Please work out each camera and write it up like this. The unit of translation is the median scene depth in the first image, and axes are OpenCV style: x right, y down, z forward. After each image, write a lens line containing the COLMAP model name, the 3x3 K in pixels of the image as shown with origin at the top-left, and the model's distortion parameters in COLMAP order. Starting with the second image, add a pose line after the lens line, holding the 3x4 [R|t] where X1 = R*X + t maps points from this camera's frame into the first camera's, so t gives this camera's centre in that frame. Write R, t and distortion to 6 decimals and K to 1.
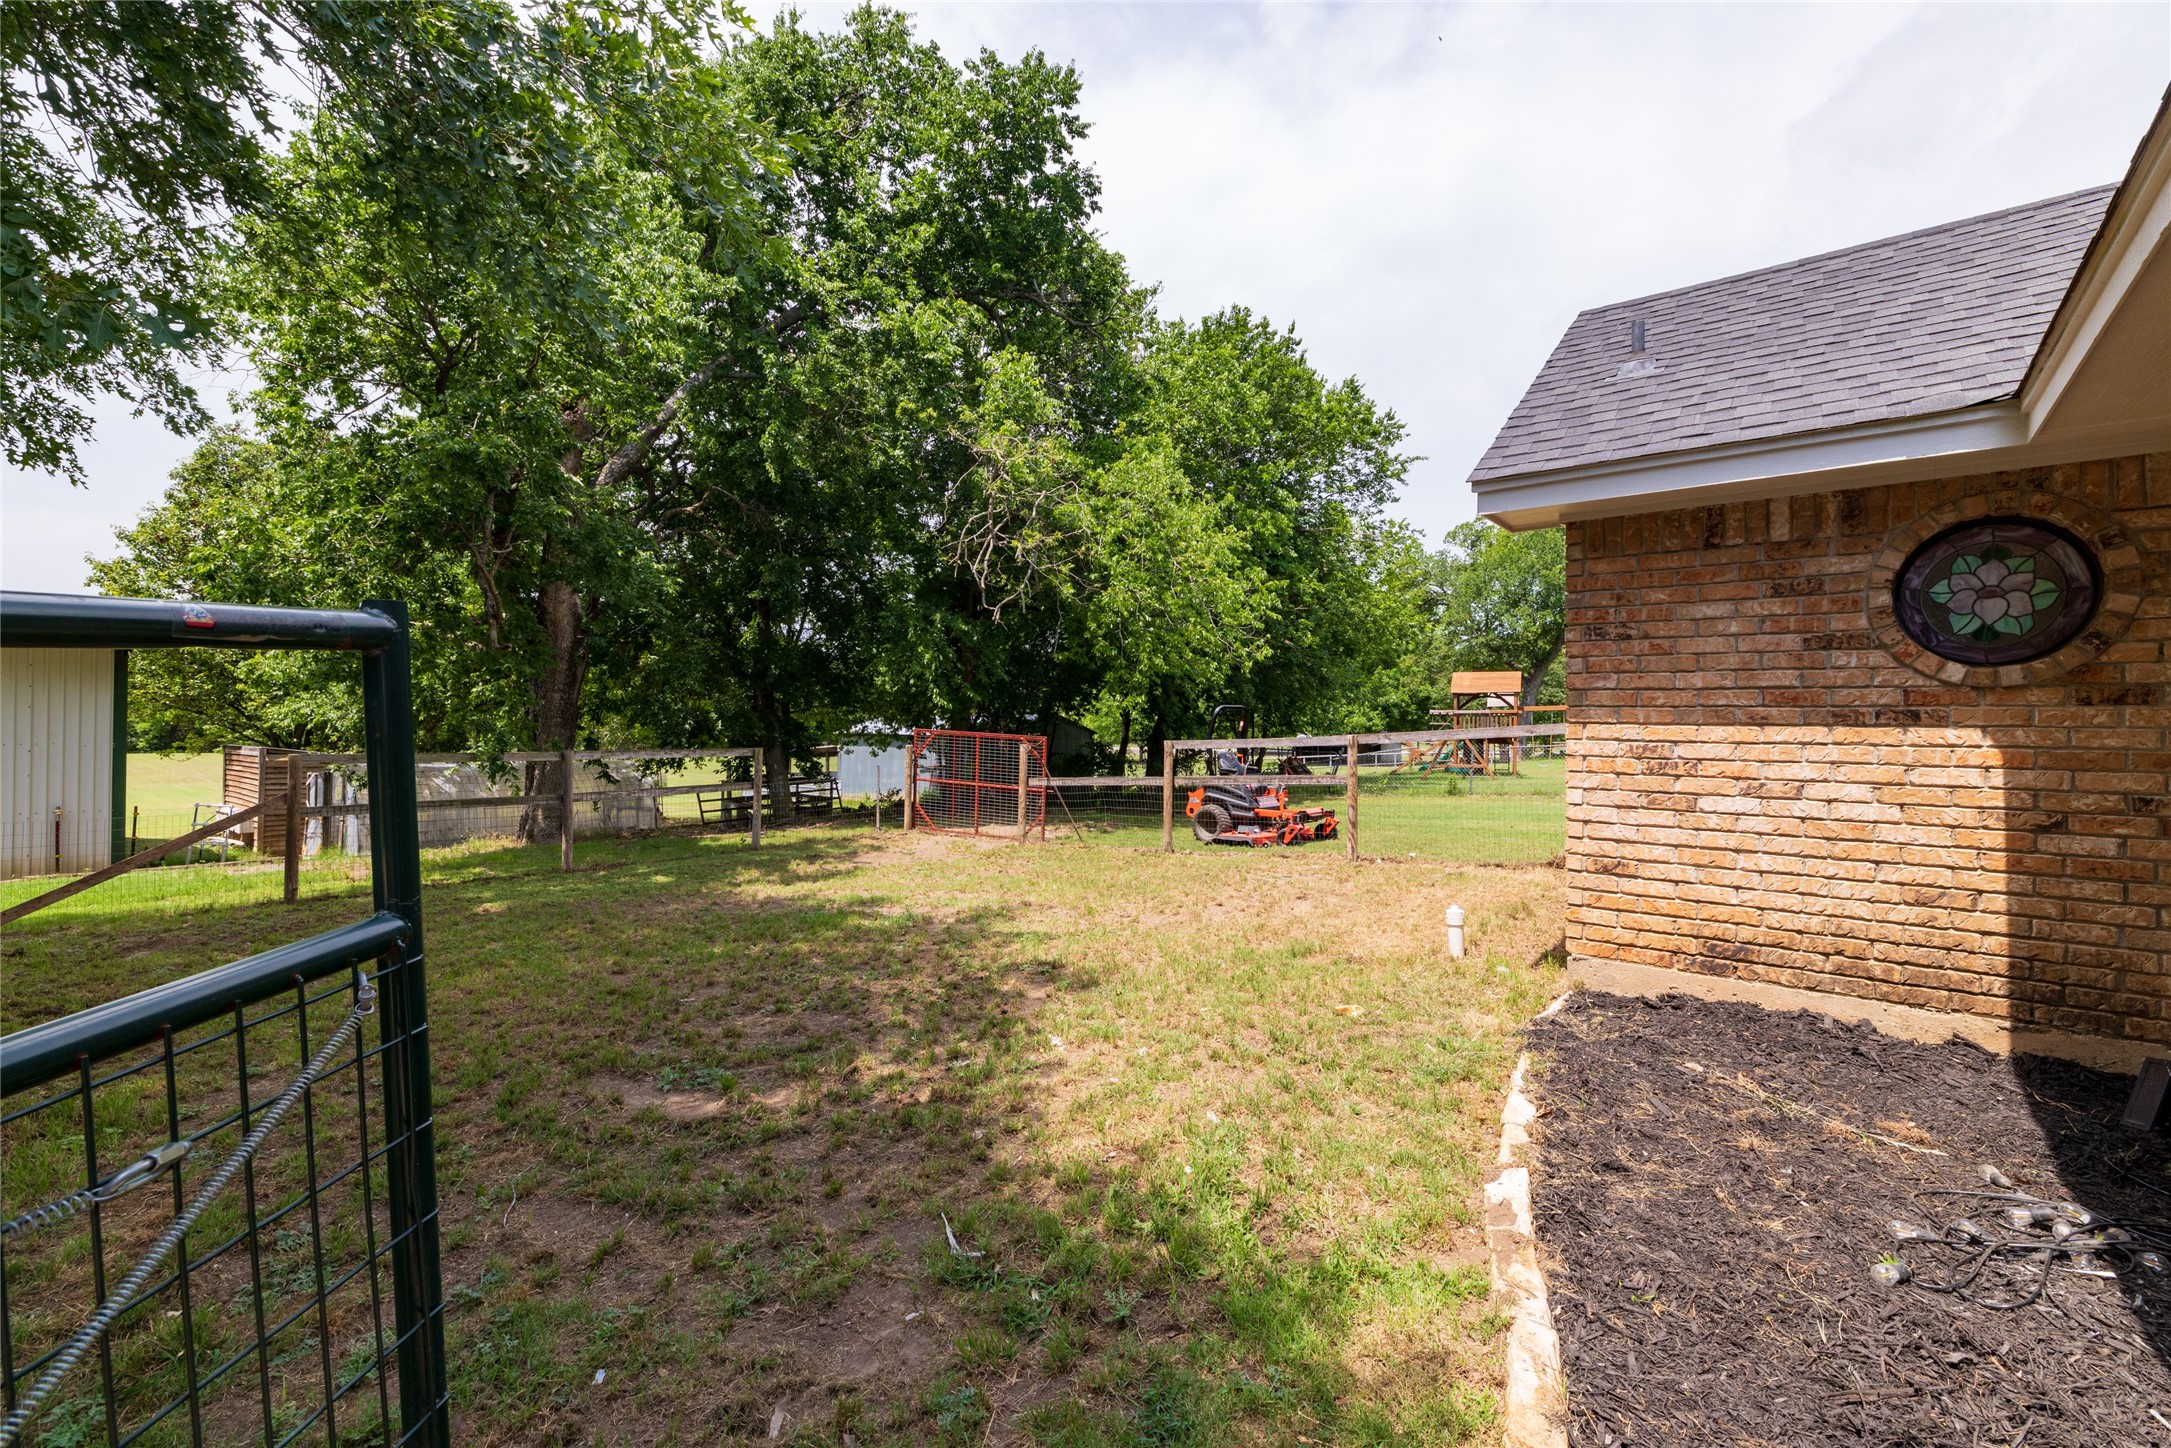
lens RADIAL K [[898.8, 0, 1094.3], [0, 898.8, 721.9], [0, 0, 1]] dist [0.003098, 0.000196]
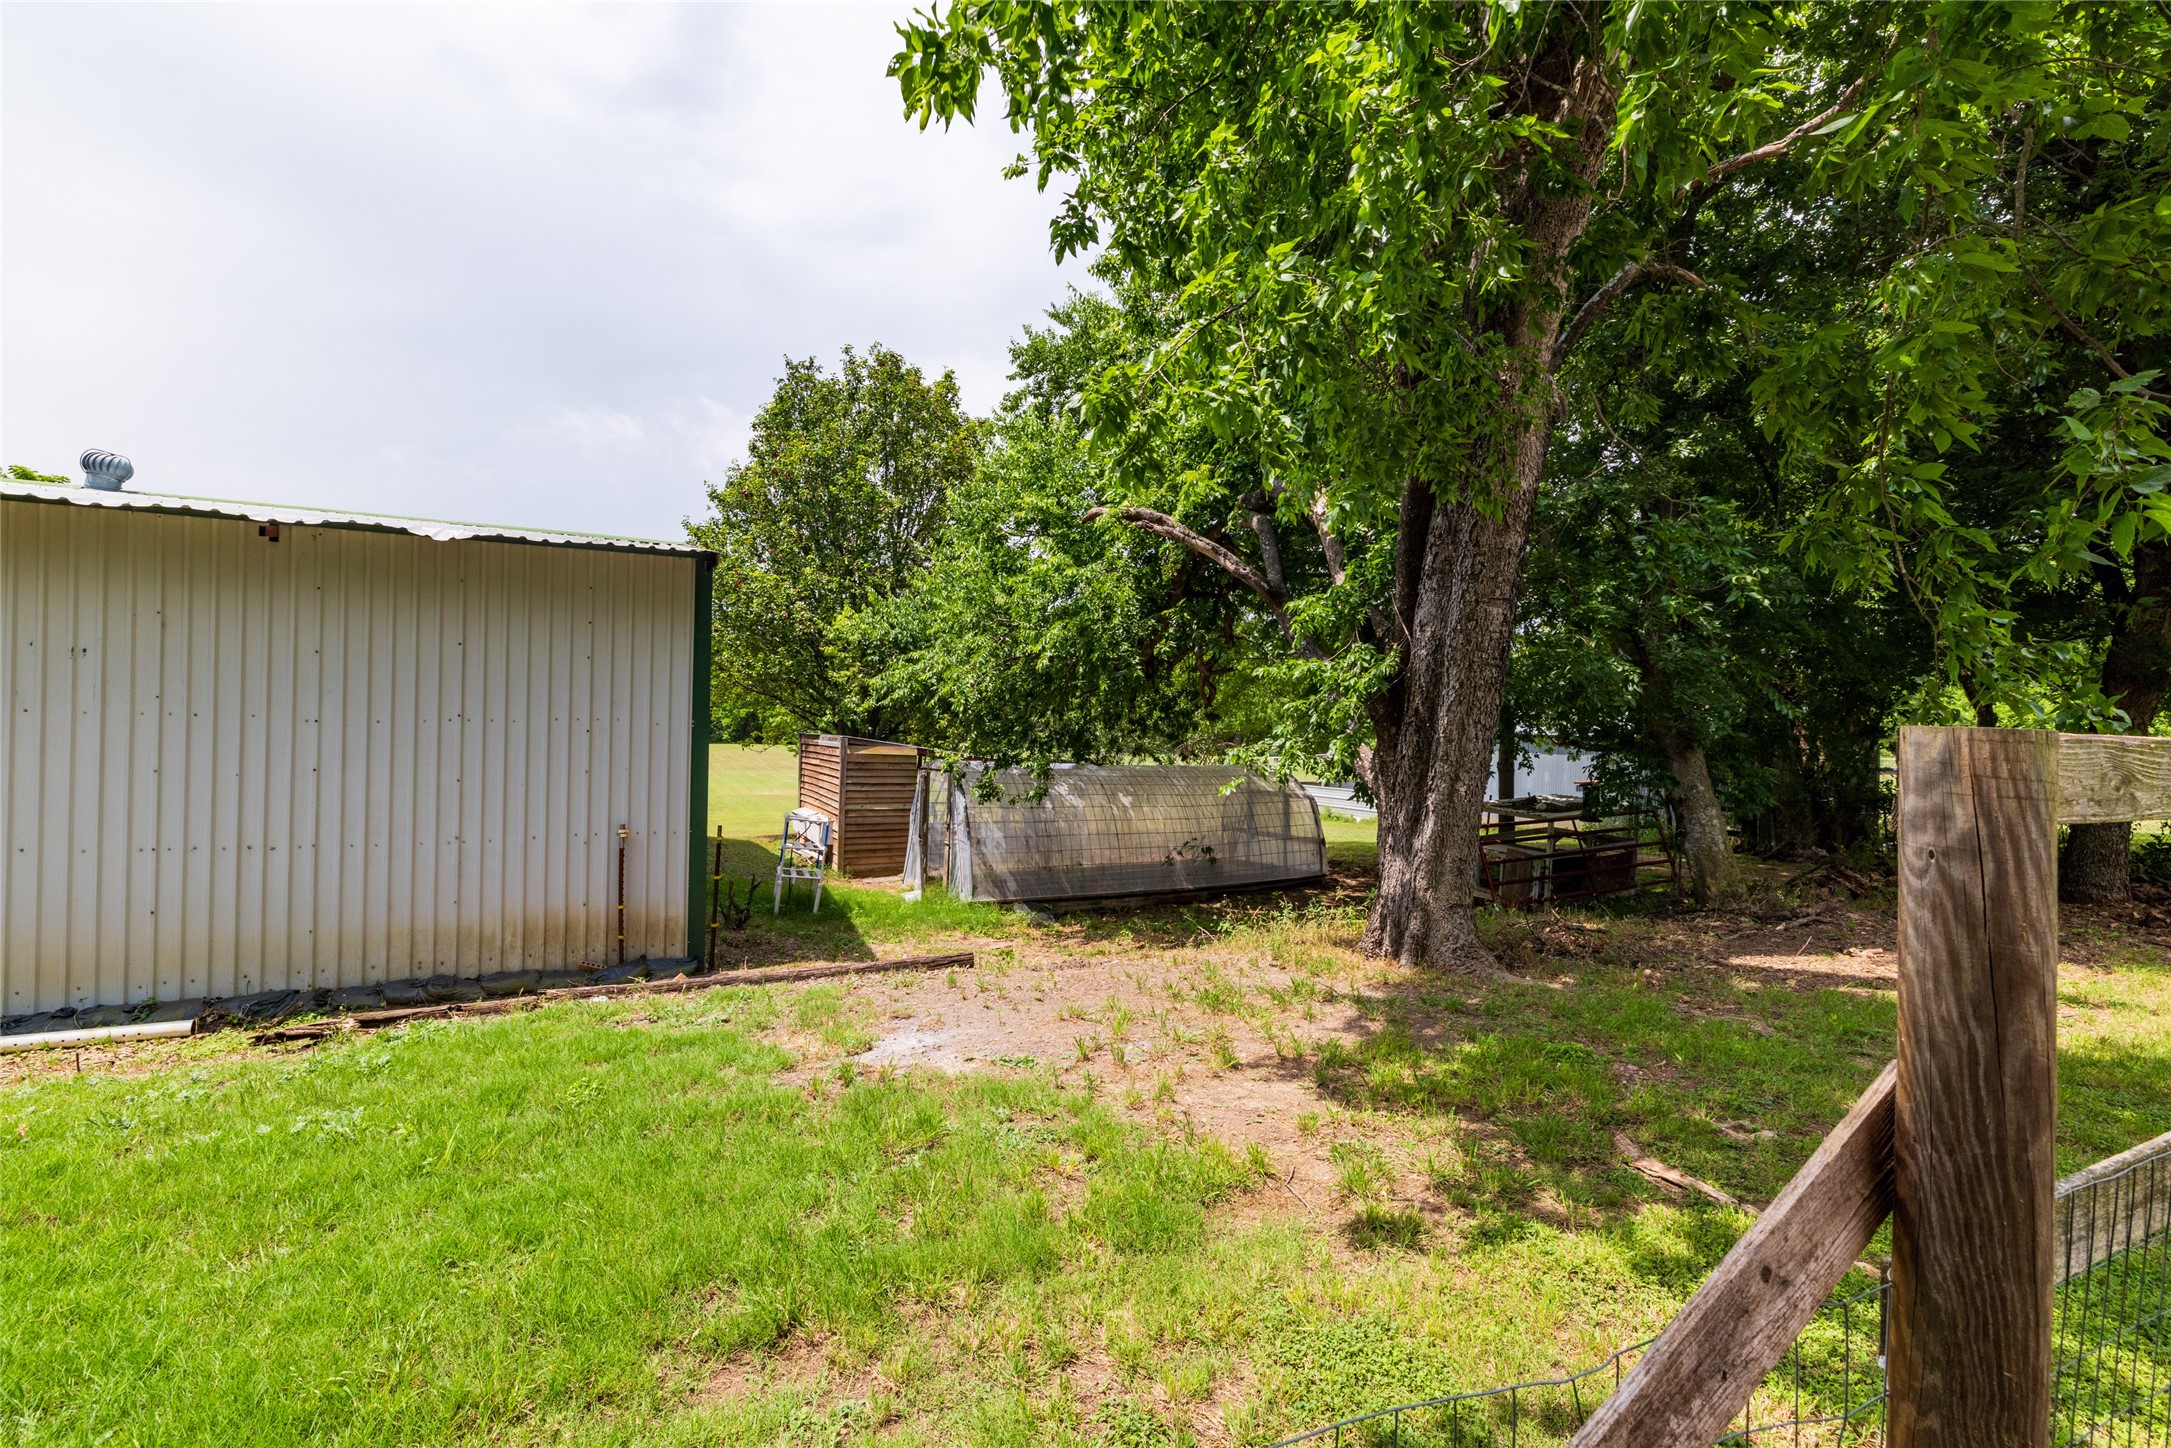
lens RADIAL K [[898.8, 0, 1079.2], [0, 898.8, 717.8], [0, 0, 1]] dist [0.003098, 0.000196]
pose [[0.905466, 0.002499, -0.424411, -0.380733], [-0.005368, 0.999970, -0.005564, 0.013728], [0.424385, 0.007316, 0.905452, 0.358392]]
